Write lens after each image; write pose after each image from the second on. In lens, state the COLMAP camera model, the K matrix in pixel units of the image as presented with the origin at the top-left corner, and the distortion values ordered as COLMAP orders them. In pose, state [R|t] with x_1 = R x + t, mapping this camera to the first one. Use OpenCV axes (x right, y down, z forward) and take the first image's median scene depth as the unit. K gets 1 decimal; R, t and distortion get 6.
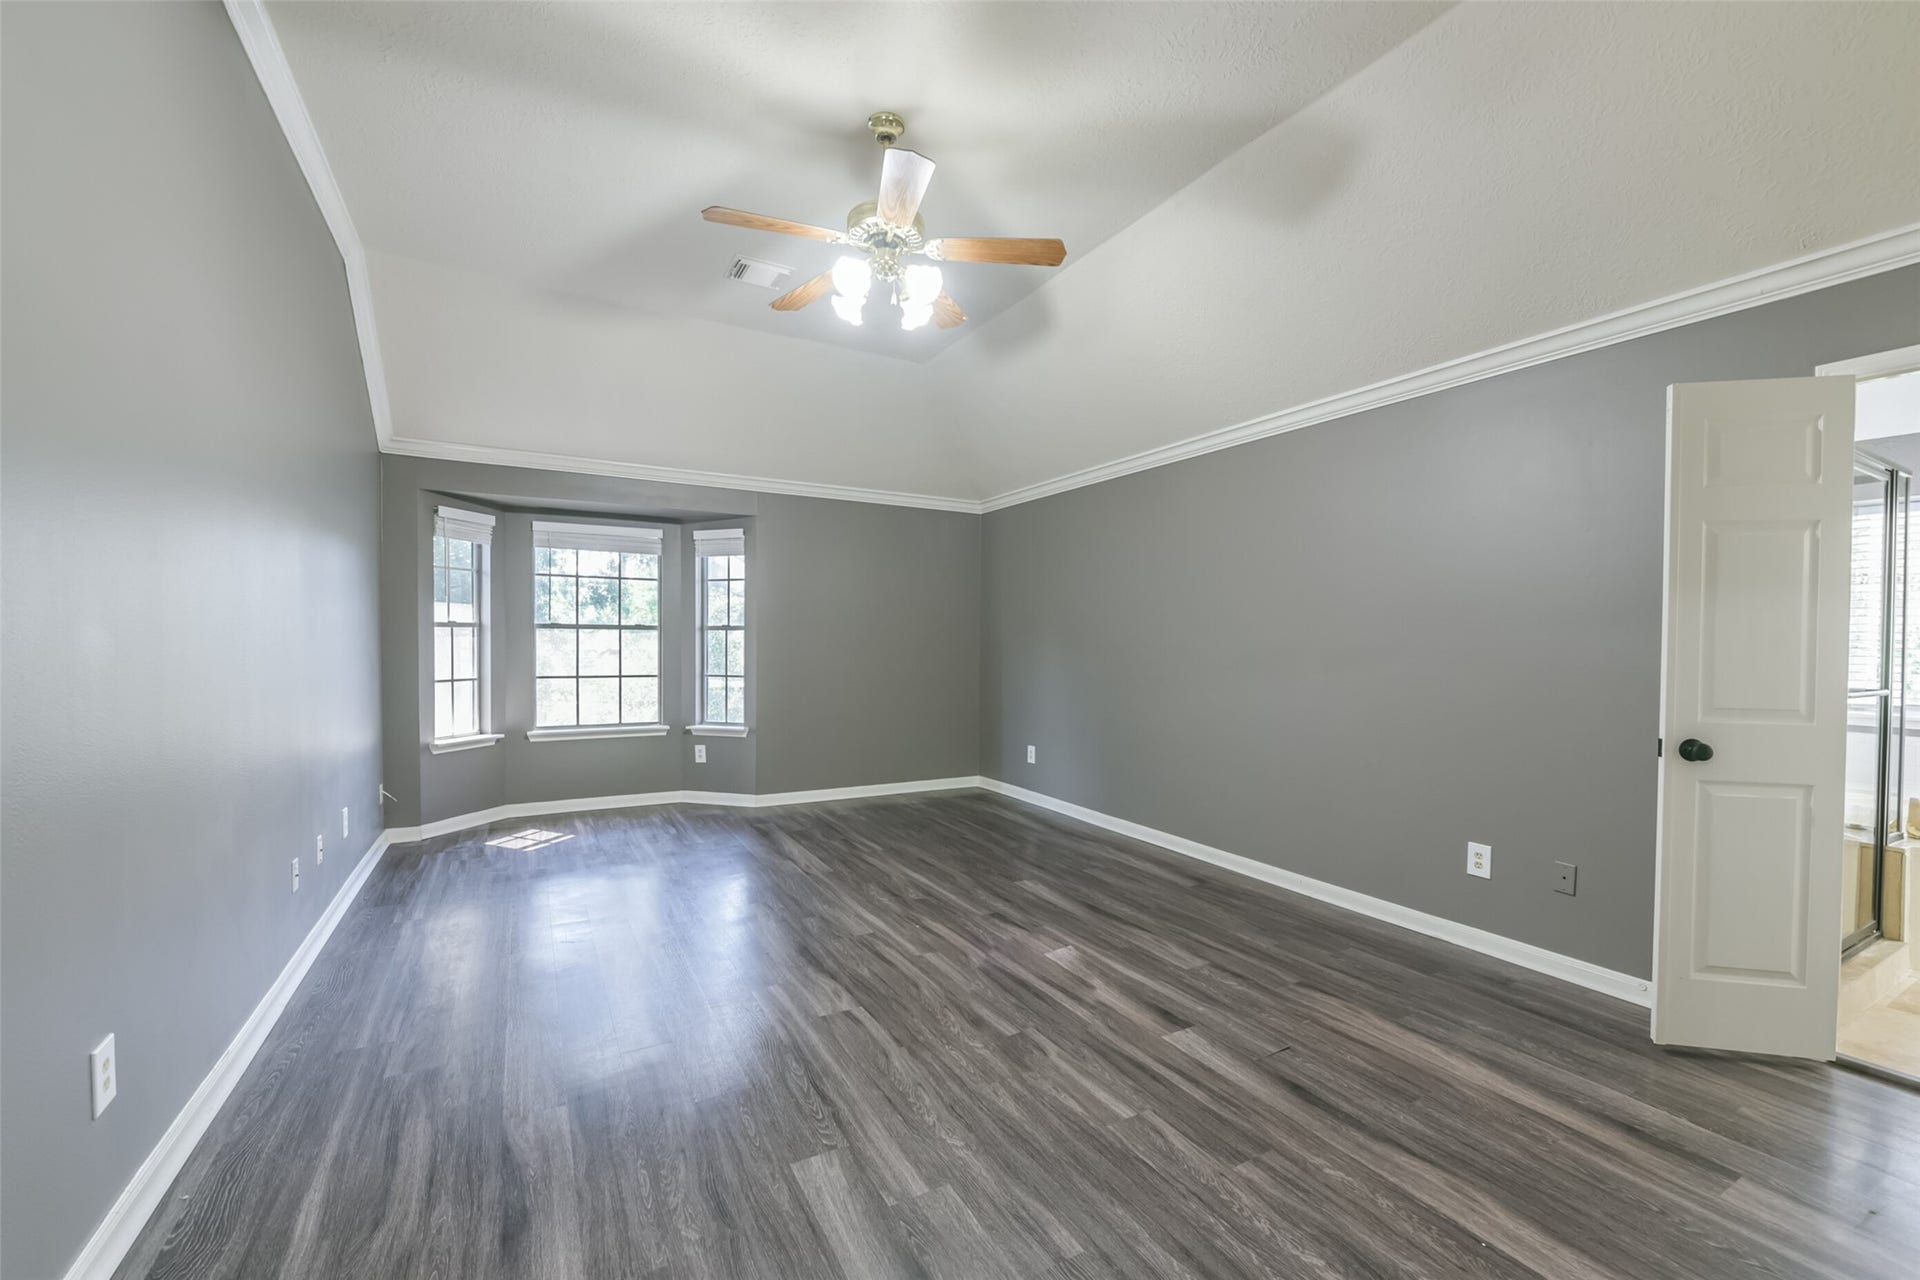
lens RADIAL K [[759.9, 0, 942.6], [0, 759.9, 649.4], [0, 0, 1]] dist [-0.006903, -0.000623]
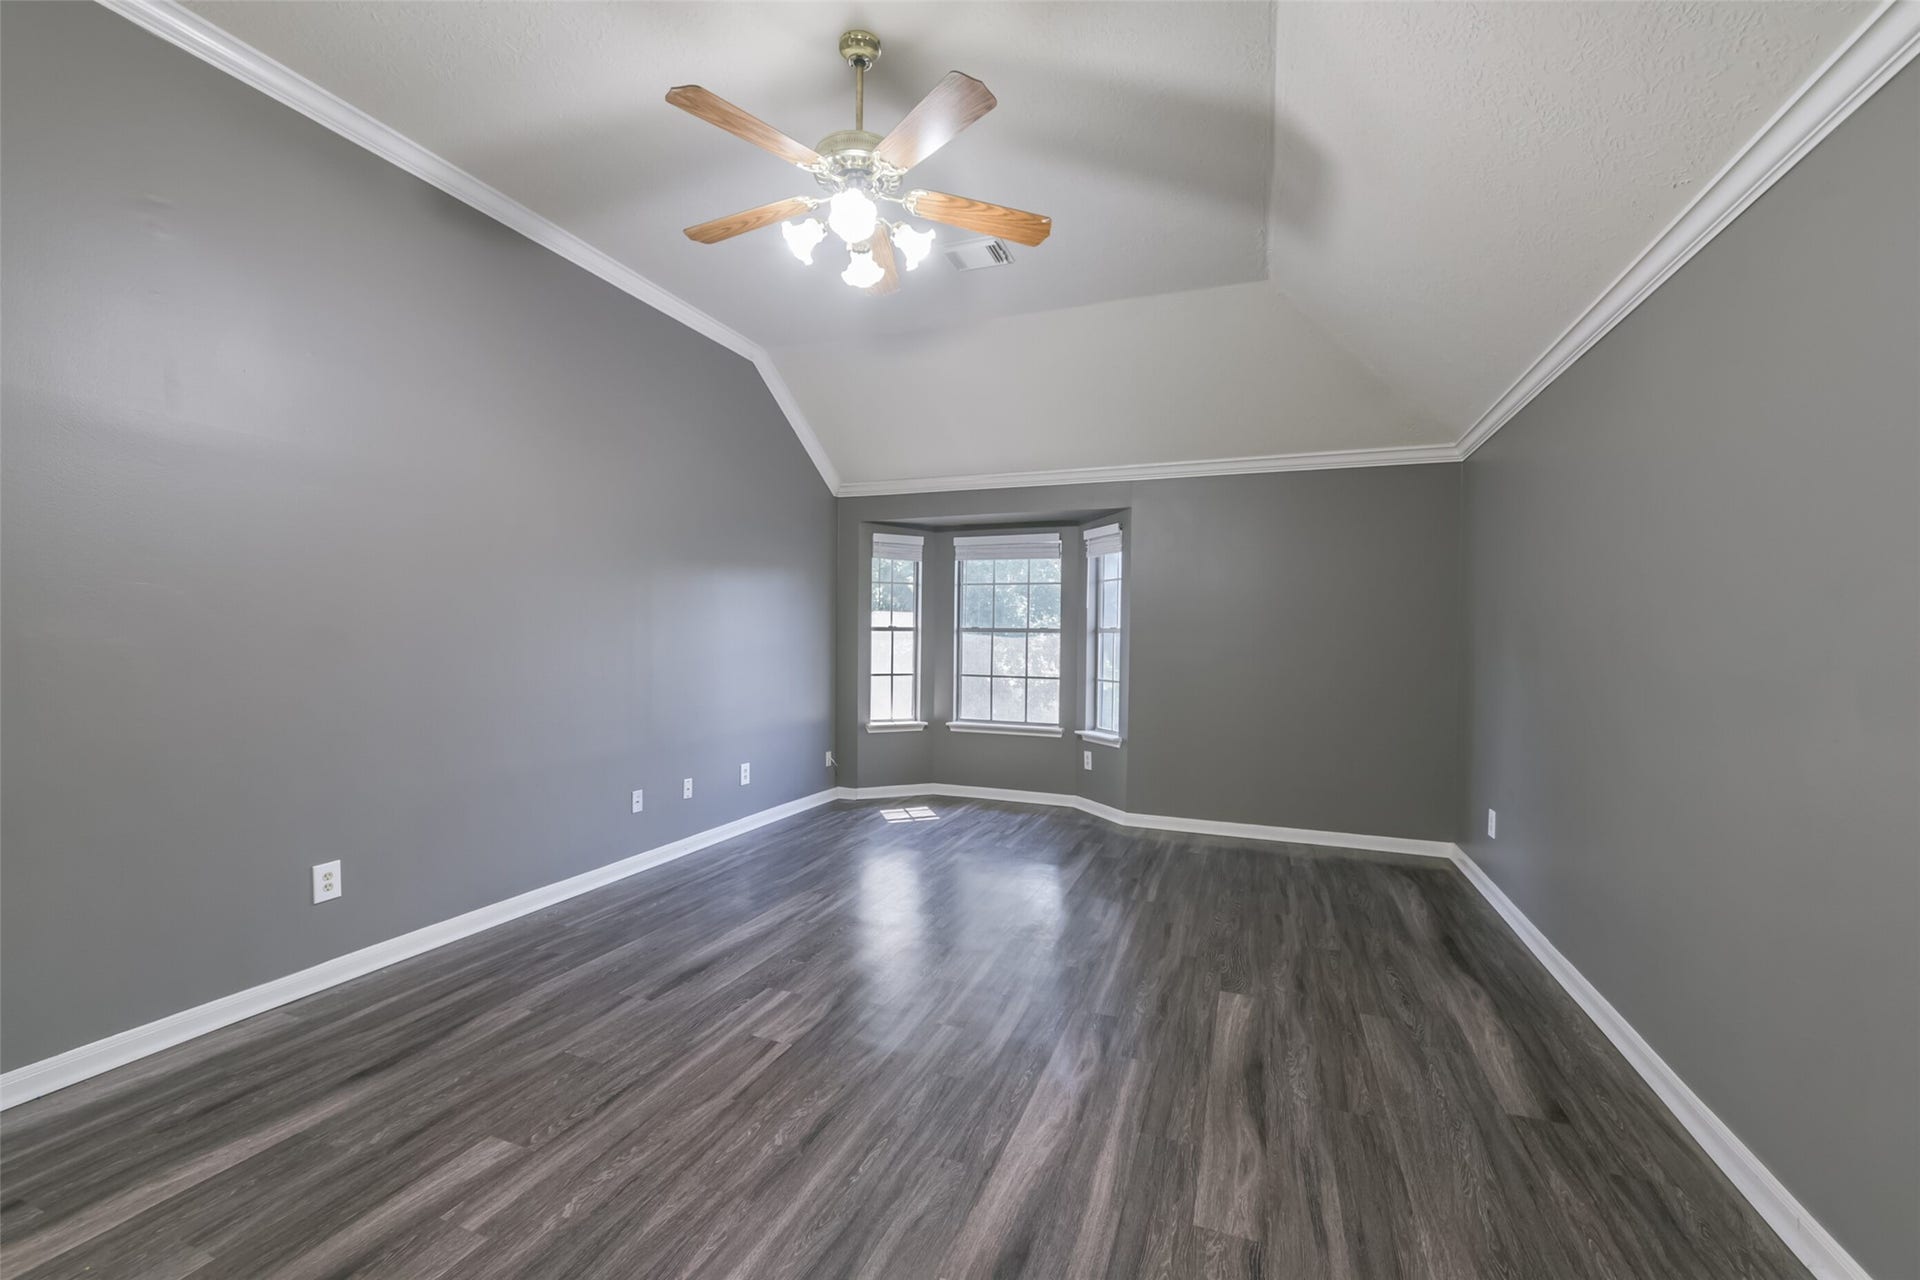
lens RADIAL K [[759.9, 0, 967.2], [0, 759.9, 651.8], [0, 0, 1]] dist [-0.006903, -0.000623]
pose [[0.657532, 0.013823, -0.753300, 0.392148], [-0.016423, 0.999857, 0.004013, -0.003189], [0.753248, 0.009732, 0.657665, 0.309558]]
